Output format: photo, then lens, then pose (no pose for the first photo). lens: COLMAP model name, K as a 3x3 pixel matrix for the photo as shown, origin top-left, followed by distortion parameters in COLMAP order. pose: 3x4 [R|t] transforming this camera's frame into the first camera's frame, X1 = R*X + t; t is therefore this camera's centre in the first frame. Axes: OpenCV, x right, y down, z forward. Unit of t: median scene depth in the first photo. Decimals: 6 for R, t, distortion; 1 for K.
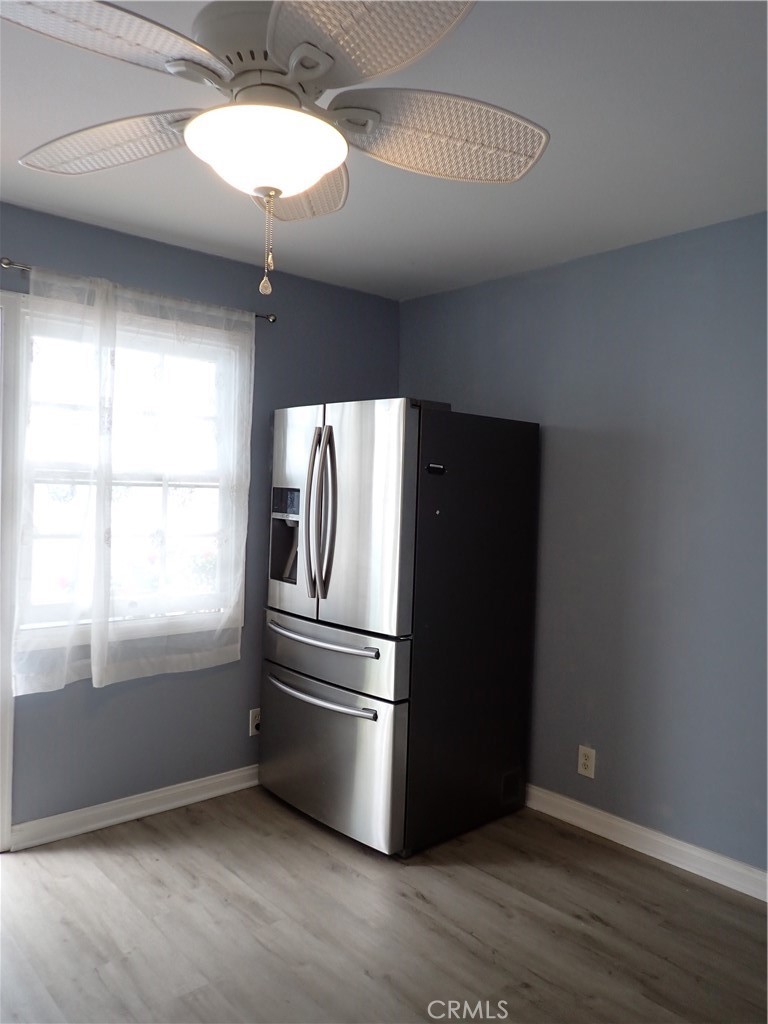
lens RADIAL K [[768.1, 0, 382.0], [0, 768.1, 507.3], [0, 0, 1]] dist [0.010019, -0.003267]
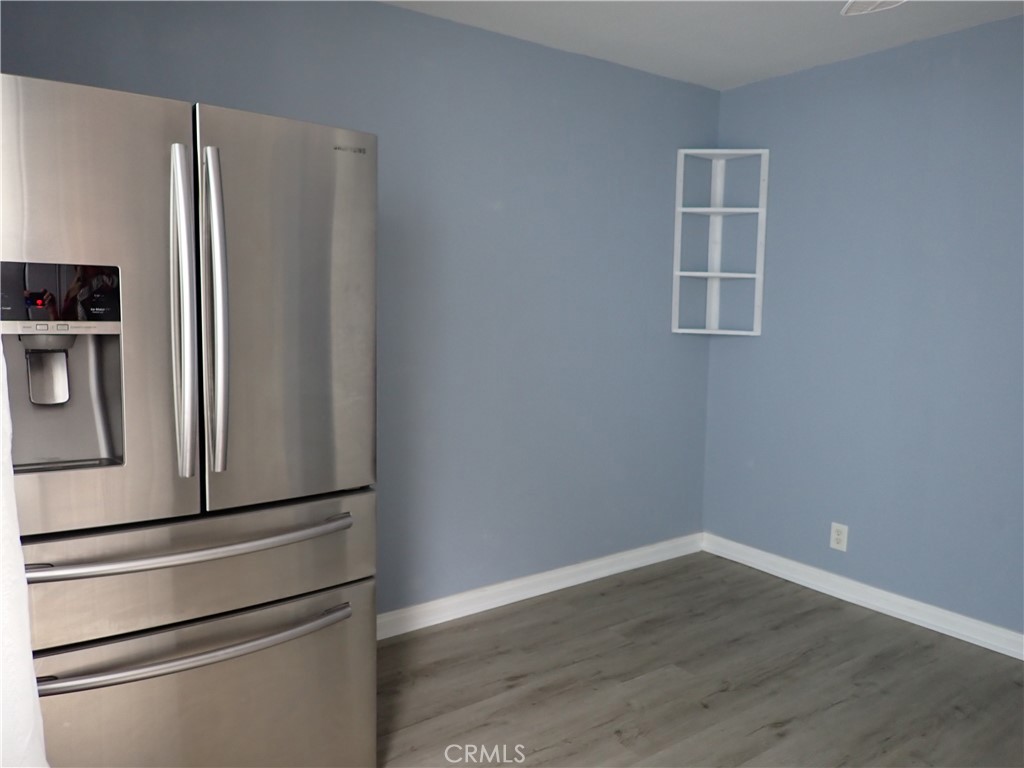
lens RADIAL K [[768.1, 0, 505.2], [0, 768.1, 381.7], [0, 0, 1]] dist [0.010019, -0.003267]
pose [[0.089794, -0.128576, 0.987626, -0.733272], [0.006907, 0.991688, 0.128476, -0.017633], [-0.995936, -0.004714, 0.089935, 0.916595]]
